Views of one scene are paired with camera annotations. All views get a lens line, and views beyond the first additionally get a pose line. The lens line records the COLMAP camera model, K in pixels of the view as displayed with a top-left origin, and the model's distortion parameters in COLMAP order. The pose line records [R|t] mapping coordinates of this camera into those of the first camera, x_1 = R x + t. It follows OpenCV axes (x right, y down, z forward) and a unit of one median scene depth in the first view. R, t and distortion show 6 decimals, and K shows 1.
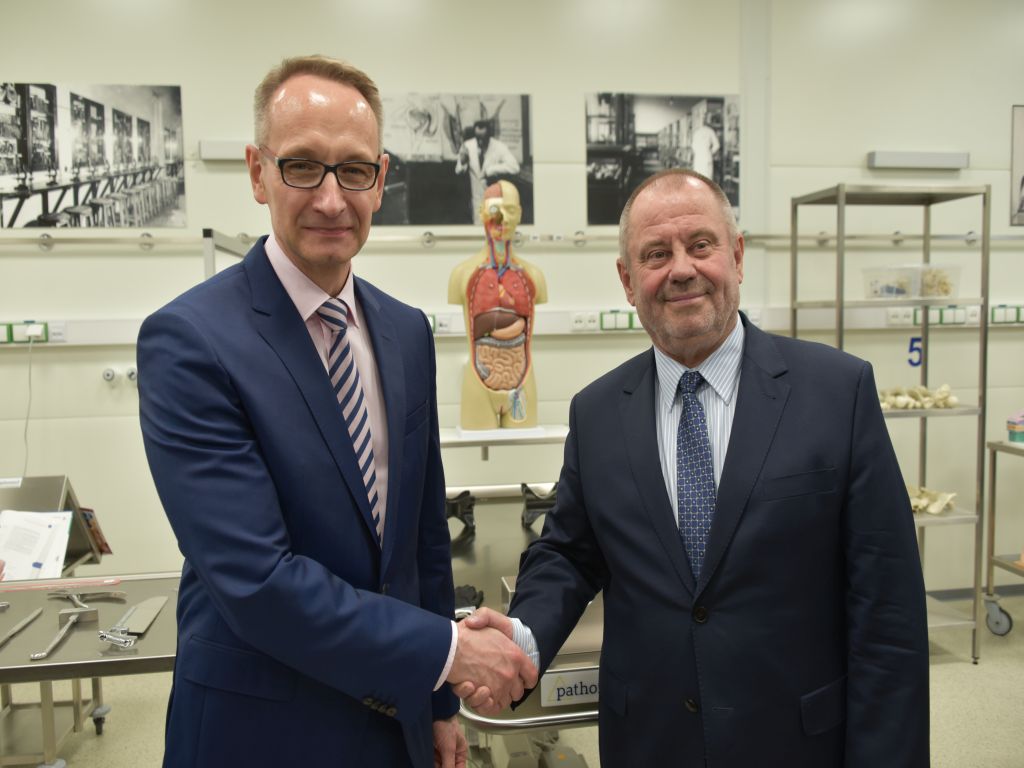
lens RADIAL K [[817.9, 0, 508.4], [0, 817.9, 371.0], [0, 0, 1]] dist [-0.005004, -0.015490]
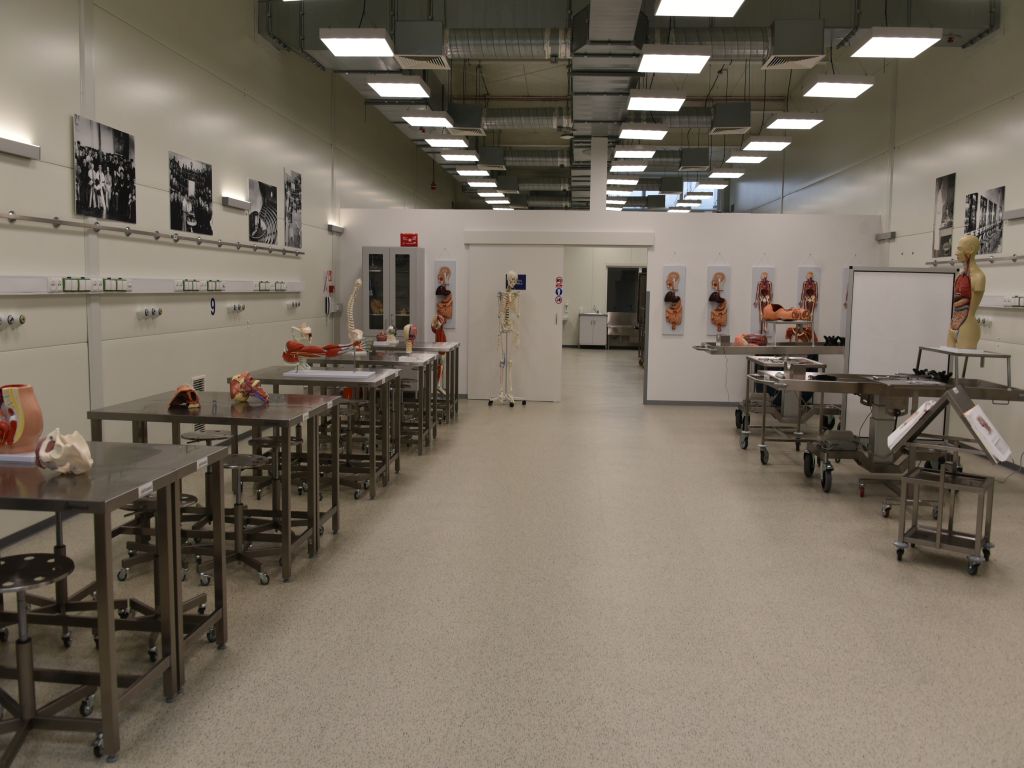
lens RADIAL K [[823.5, 0, 539.6], [0, 823.5, 368.4], [0, 0, 1]] dist [-0.006652, -0.022306]
pose [[-0.189430, 0.109127, -0.975811, 1.963126], [-0.082432, 0.988529, 0.126551, -0.050954], [0.978428, 0.104410, -0.178261, 0.247367]]
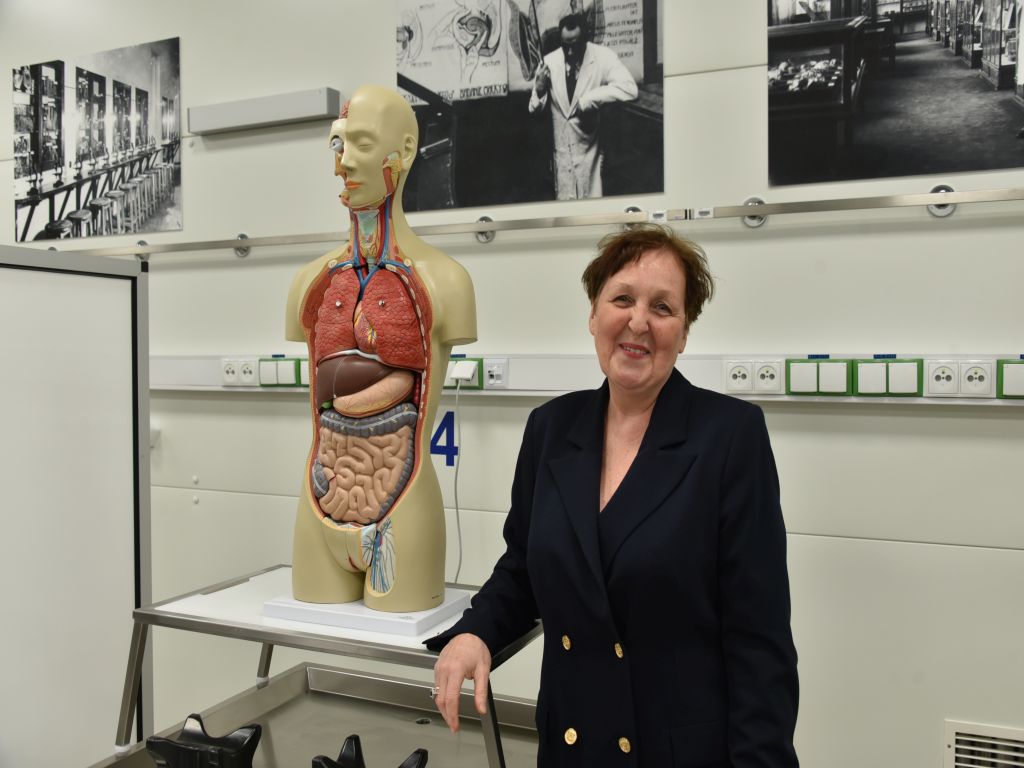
lens RADIAL K [[904.5, 0, 513.5], [0, 904.5, 374.2], [0, 0, 1]] dist [-0.034856, 0.017997]
pose [[0.850980, 0.028845, -0.524406, 0.280746], [-0.048503, 0.998540, -0.023783, -0.045000], [0.522954, 0.045674, 0.851136, 0.491517]]
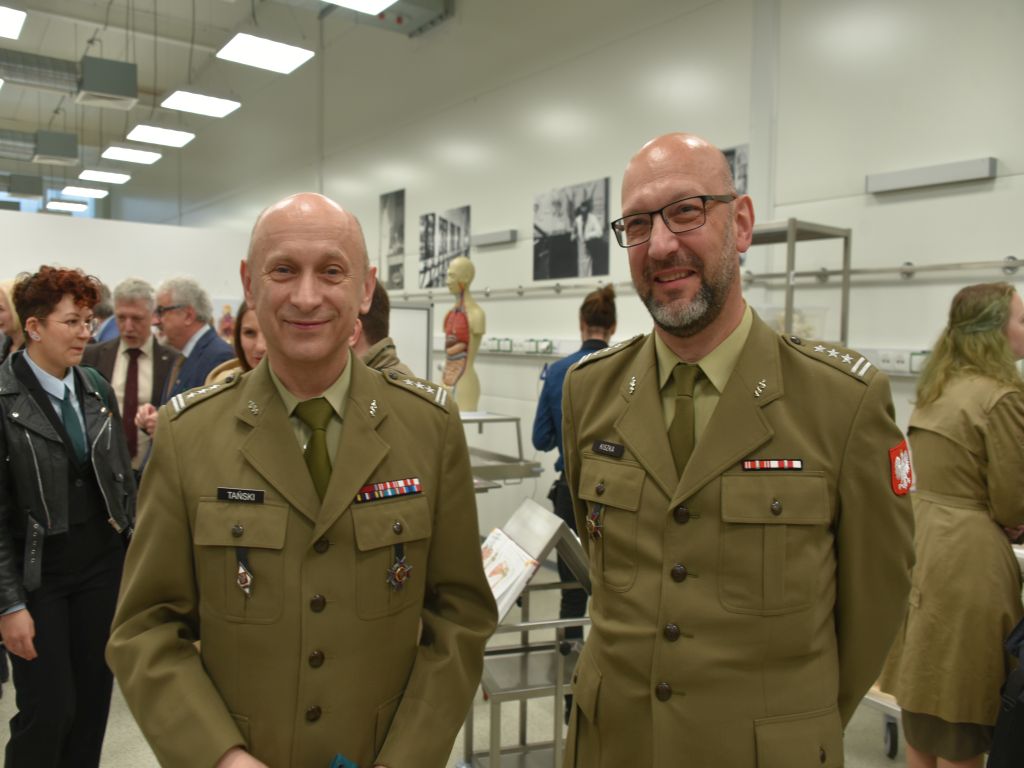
lens RADIAL K [[817.9, 0, 508.4], [0, 817.9, 371.0], [0, 0, 1]] dist [-0.005004, -0.015490]
pose [[0.464186, 0.065594, -0.883305, 1.215466], [-0.090700, 0.995532, 0.026264, -0.048717], [0.881082, 0.067924, 0.468062, 0.276340]]
